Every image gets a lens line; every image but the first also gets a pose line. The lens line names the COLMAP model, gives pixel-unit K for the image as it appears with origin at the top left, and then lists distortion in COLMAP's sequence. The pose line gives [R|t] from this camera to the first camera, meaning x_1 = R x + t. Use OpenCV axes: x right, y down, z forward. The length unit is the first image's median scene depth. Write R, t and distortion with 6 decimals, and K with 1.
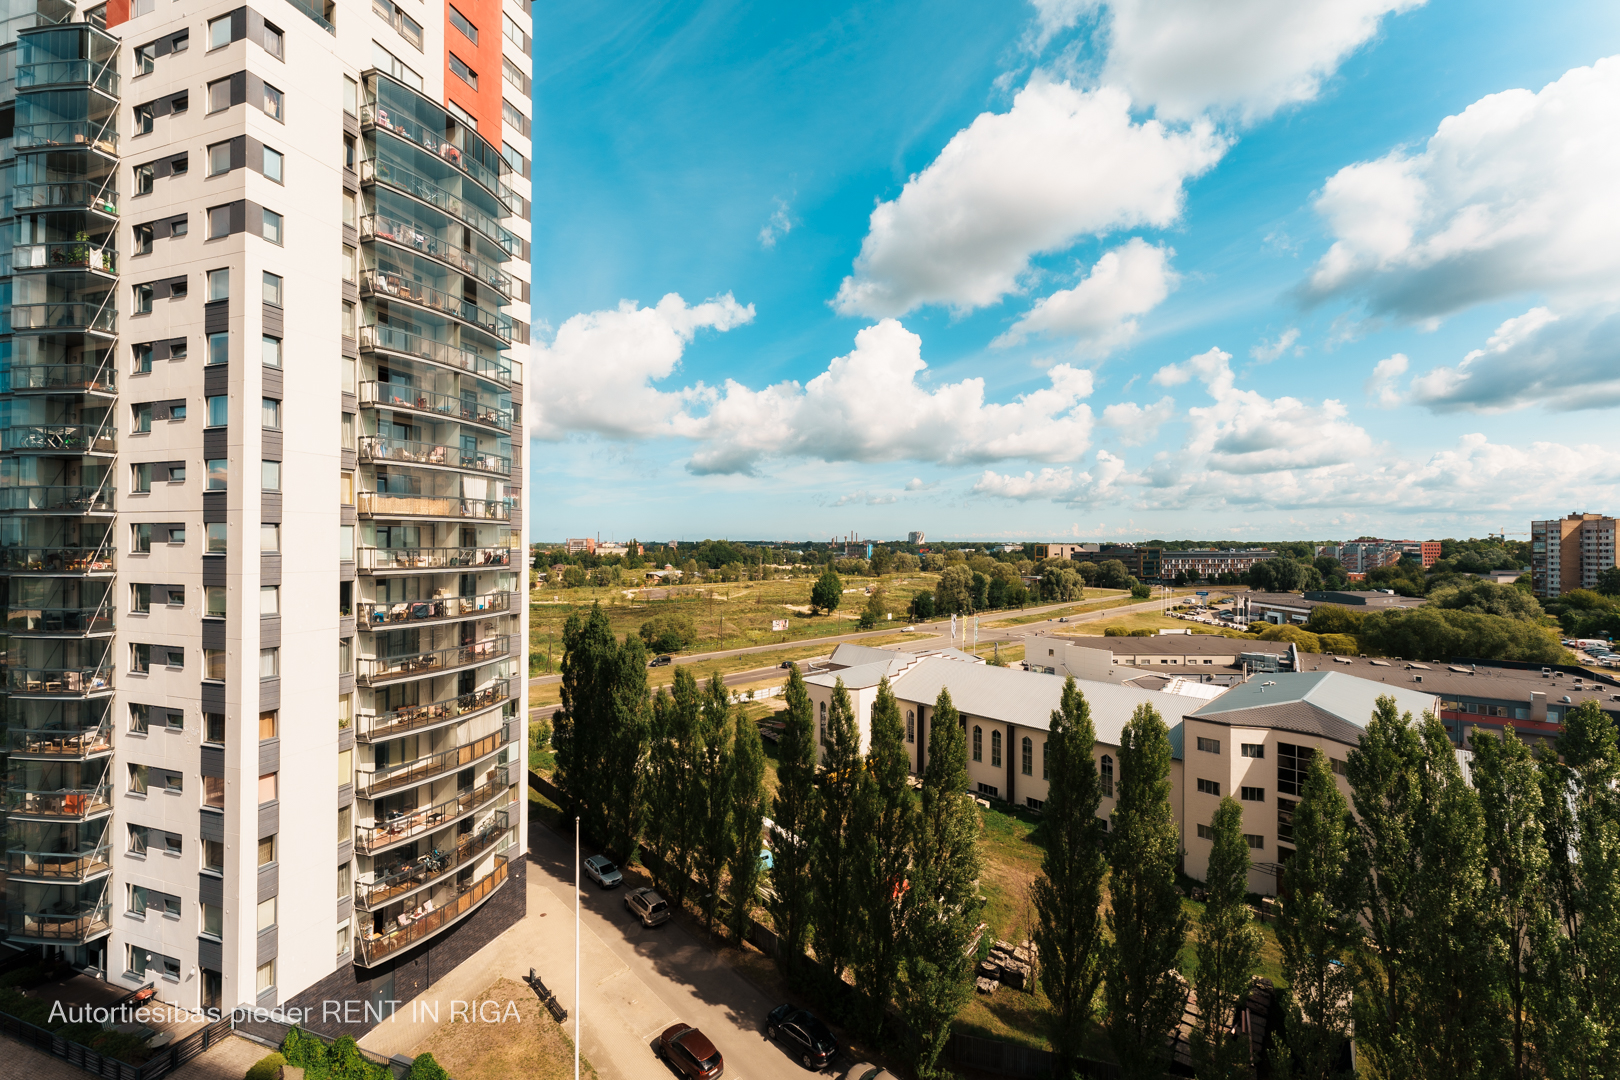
lens RADIAL K [[651.1, 0, 810.7], [0, 651.1, 541.4], [0, 0, 1]] dist [-0.001211, -0.000082]
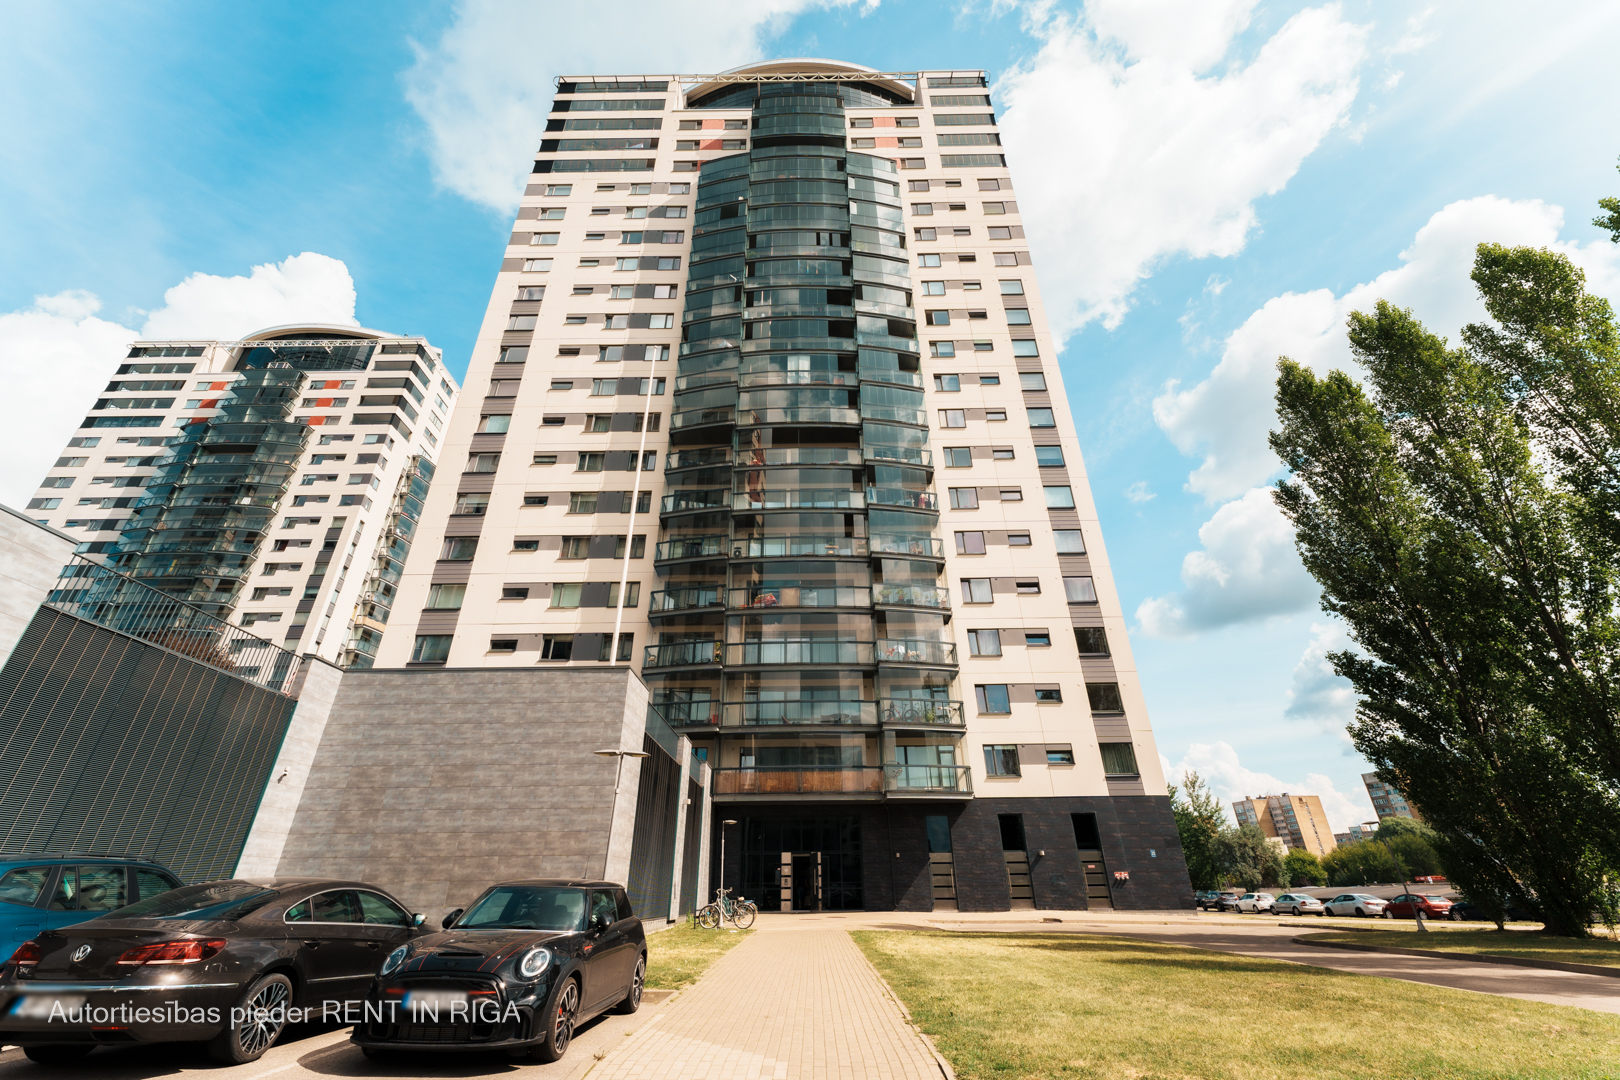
lens RADIAL K [[651.1, 0, 806.5], [0, 651.1, 539.6], [0, 0, 1]] dist [-0.001211, -0.000082]
pose [[0.957004, 0.135147, 0.256667, 0.145004], [0.002010, 0.881723, -0.471763, 0.733074], [-0.290067, 0.451995, 0.843541, -1.381018]]
